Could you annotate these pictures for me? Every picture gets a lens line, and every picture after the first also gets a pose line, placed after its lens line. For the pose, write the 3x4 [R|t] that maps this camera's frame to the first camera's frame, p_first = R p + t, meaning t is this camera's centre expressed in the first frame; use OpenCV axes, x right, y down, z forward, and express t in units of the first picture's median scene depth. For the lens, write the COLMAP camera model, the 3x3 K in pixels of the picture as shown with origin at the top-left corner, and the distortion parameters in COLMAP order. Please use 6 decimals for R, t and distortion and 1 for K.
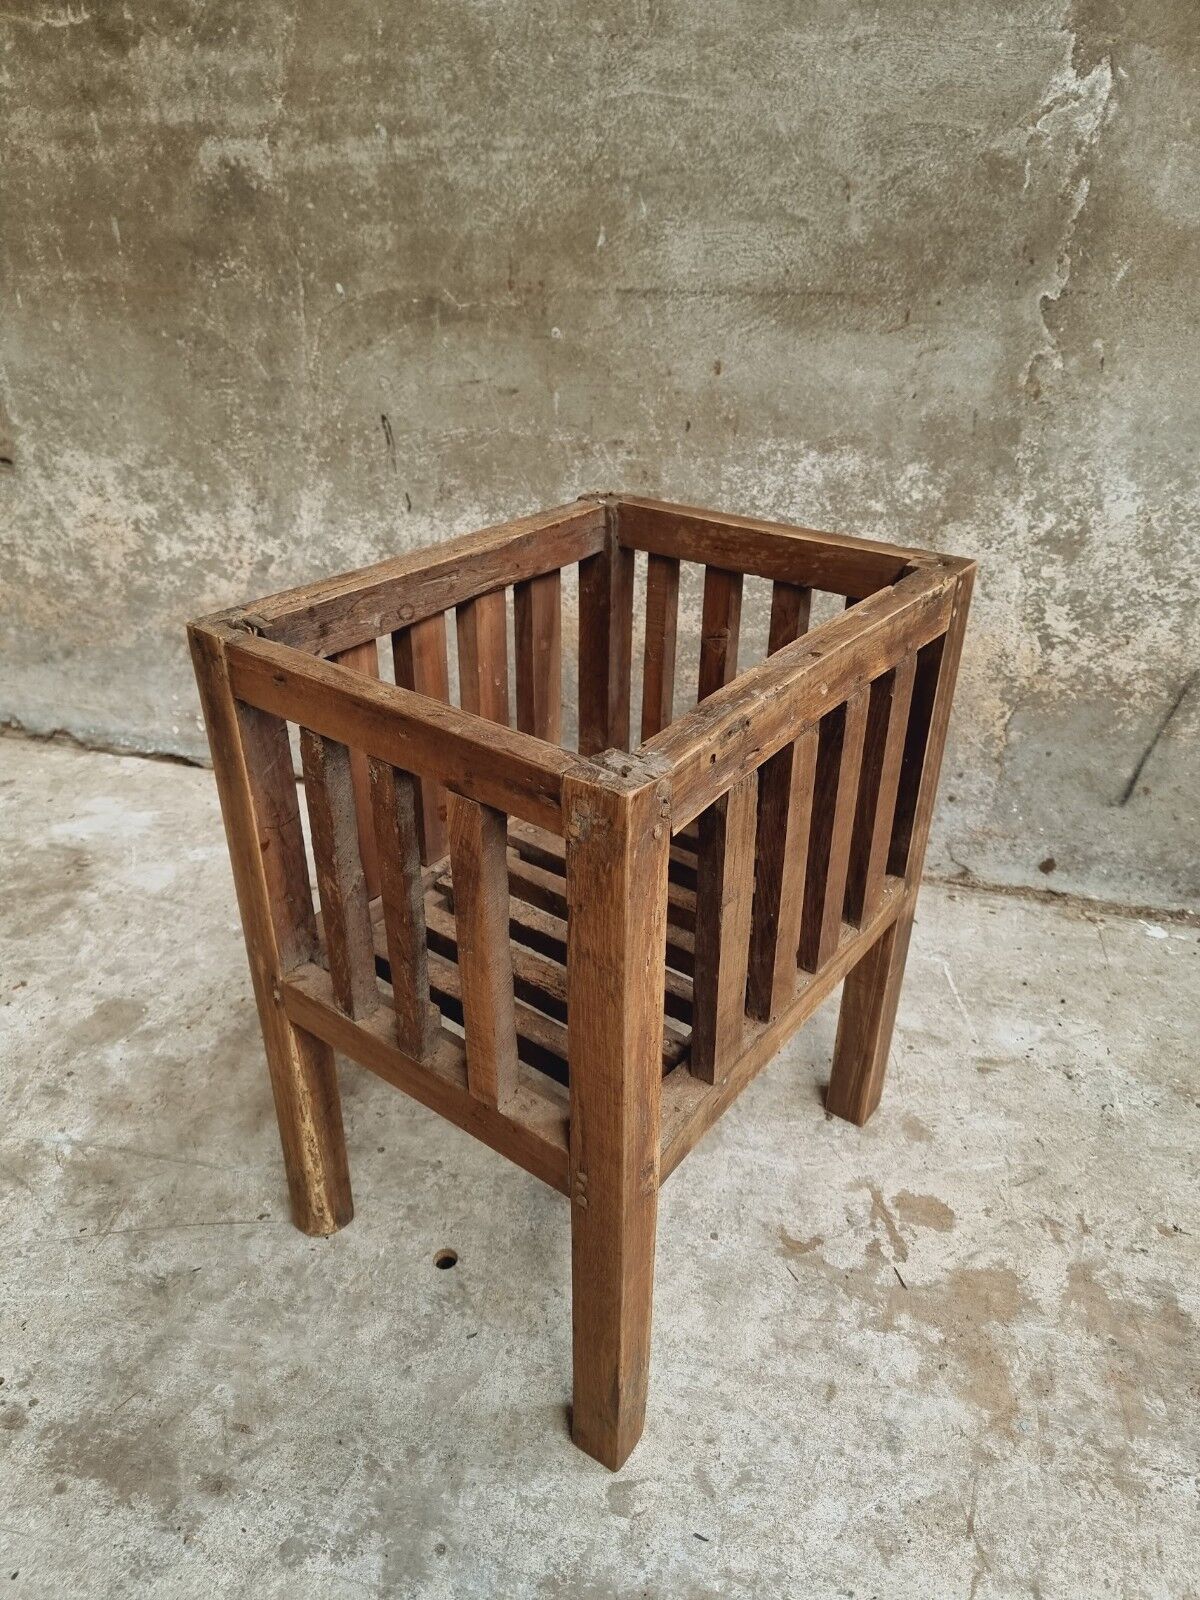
lens RADIAL K [[1110.2, 0, 583.1], [0, 1110.2, 812.9], [0, 0, 1]] dist [0.064054, -0.058191]
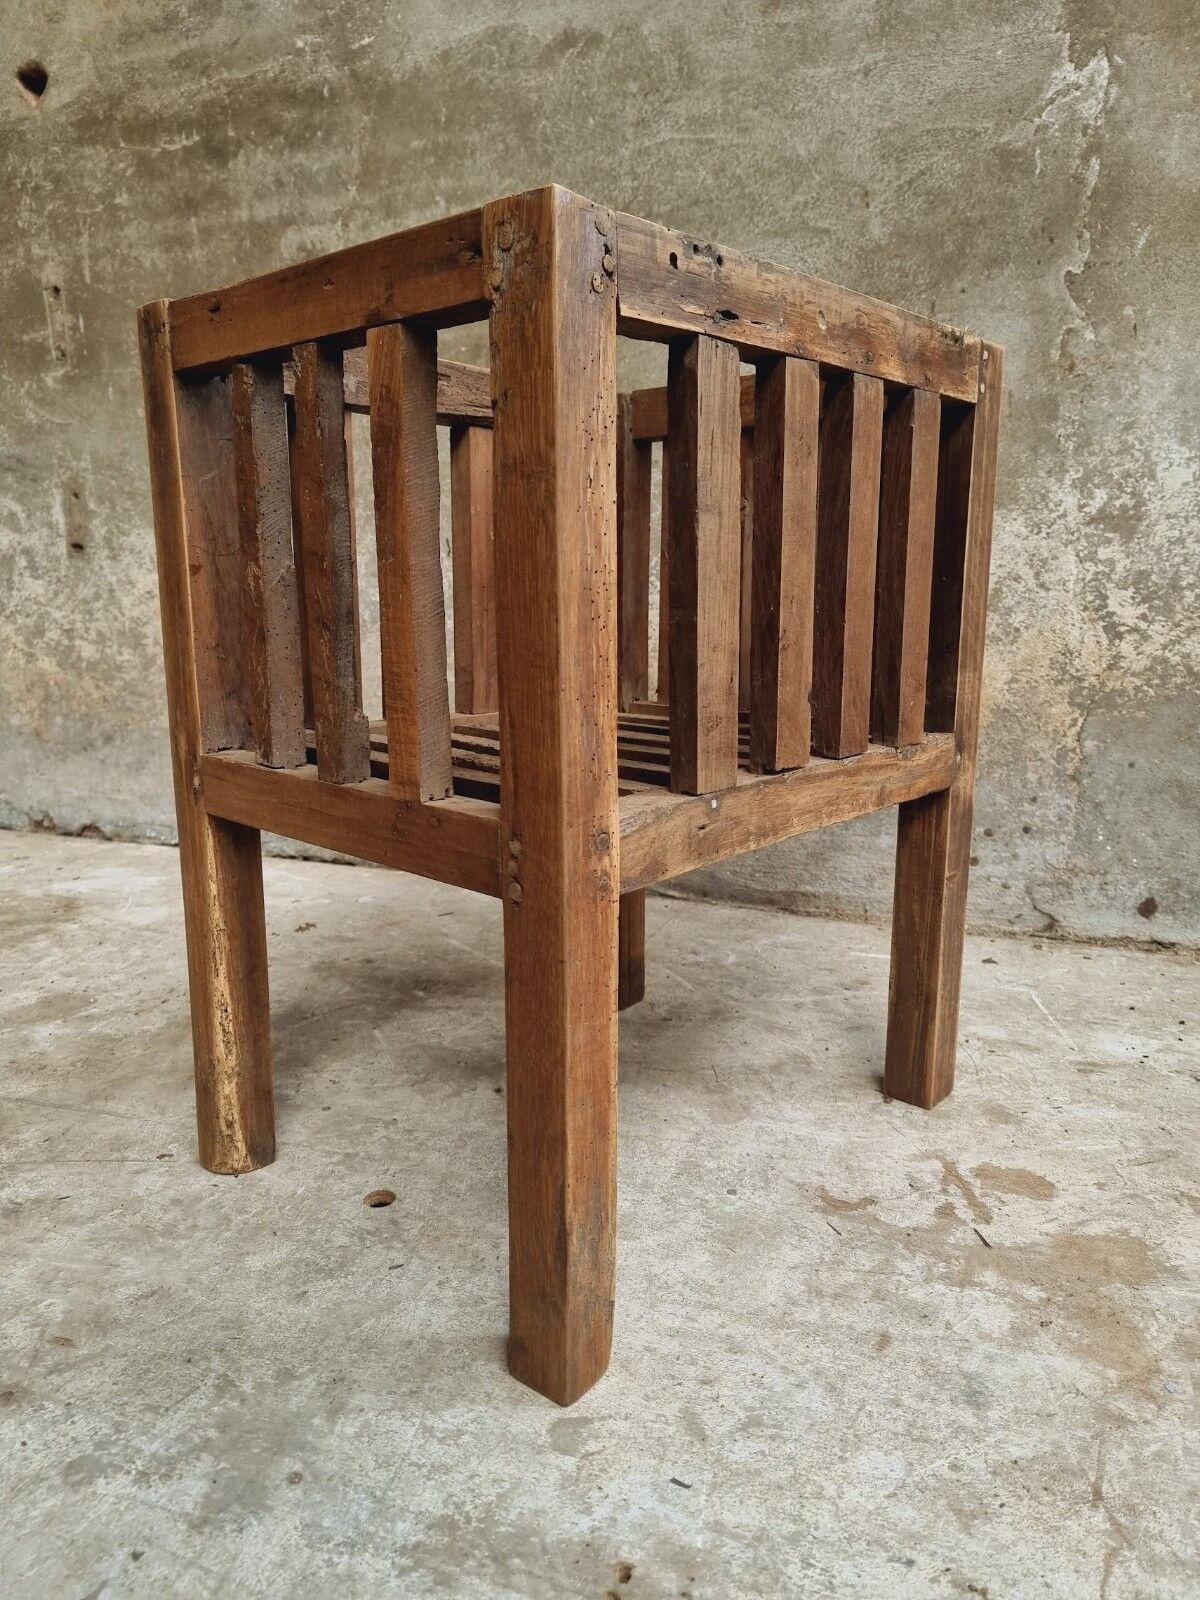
lens RADIAL K [[1110.2, 0, 597.3], [0, 1110.2, 809.1], [0, 0, 1]] dist [0.064054, -0.058191]
pose [[0.997401, 0.014350, -0.070613, 0.063120], [-0.035860, 0.948846, -0.313697, 0.311017], [0.062499, 0.315413, 0.946894, 0.158997]]
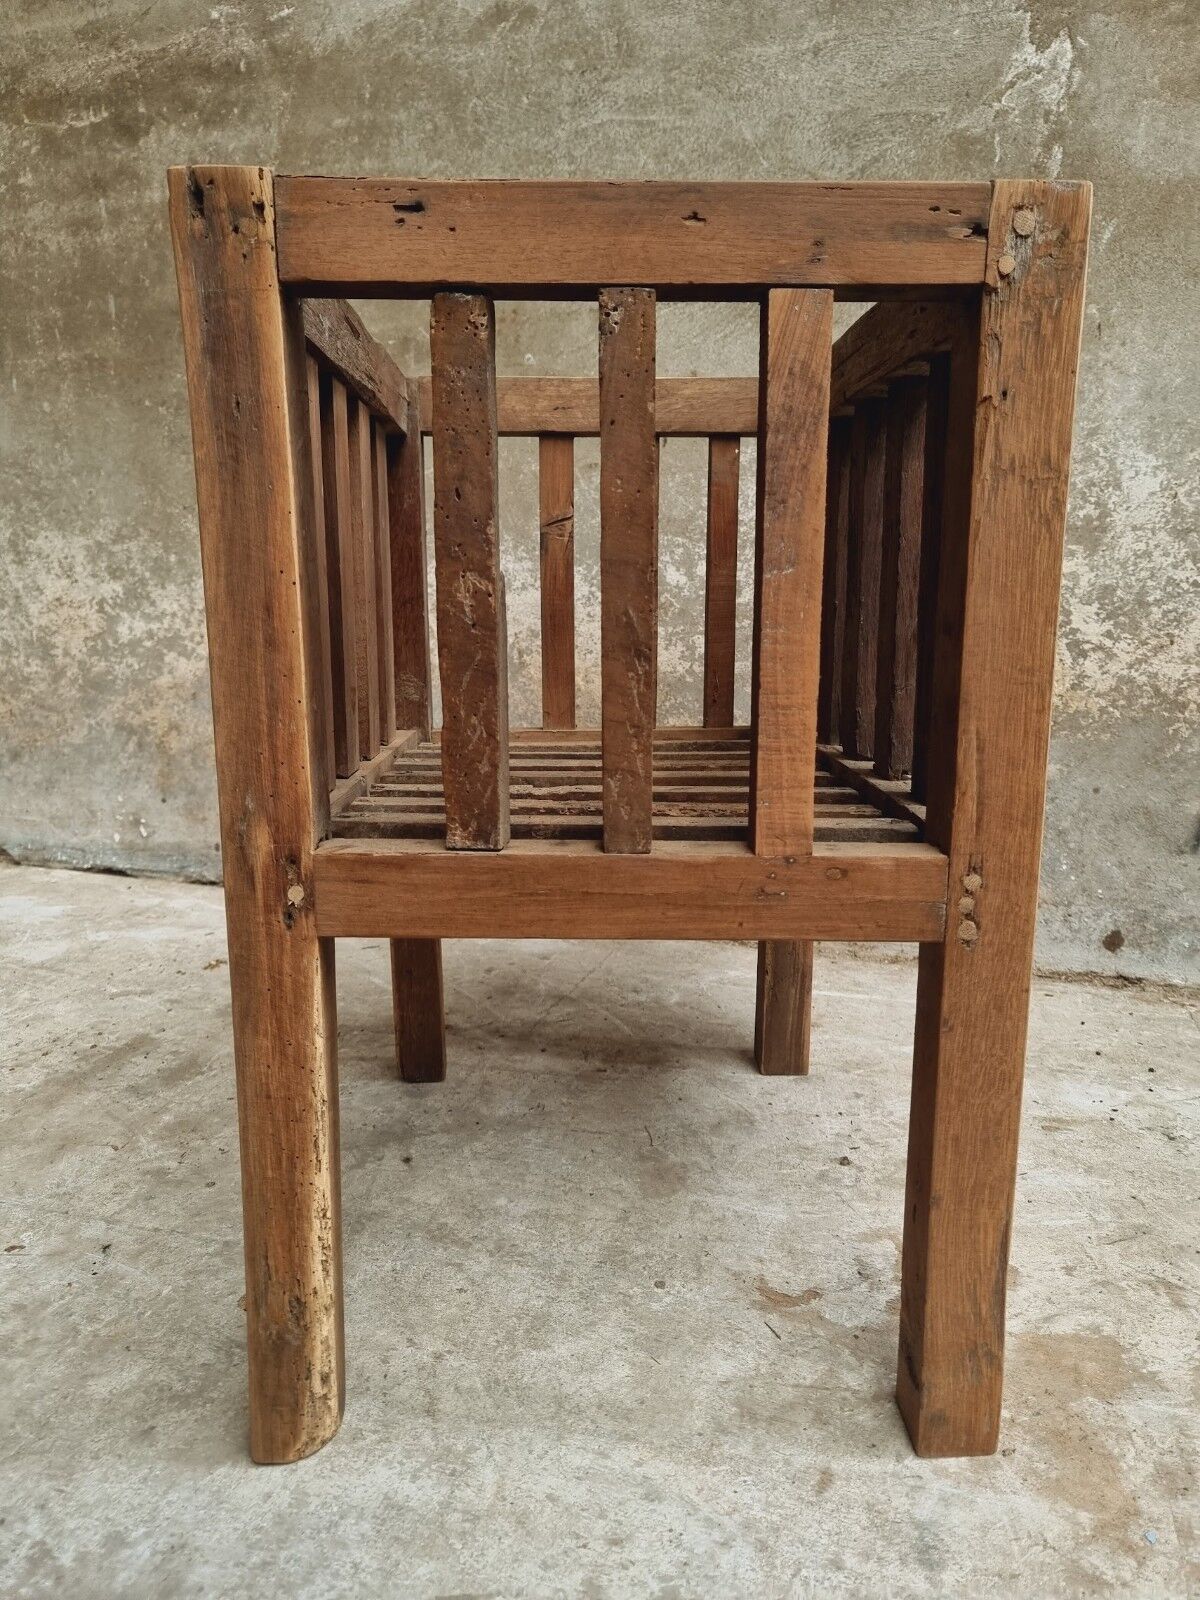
lens RADIAL K [[1110.2, 0, 601.2], [0, 1110.2, 809.3], [0, 0, 1]] dist [0.064054, -0.058191]
pose [[0.999215, 0.013800, -0.037129, 0.085752], [-0.024969, 0.947105, -0.319953, 0.269895], [0.030750, 0.320628, 0.946706, 0.222833]]
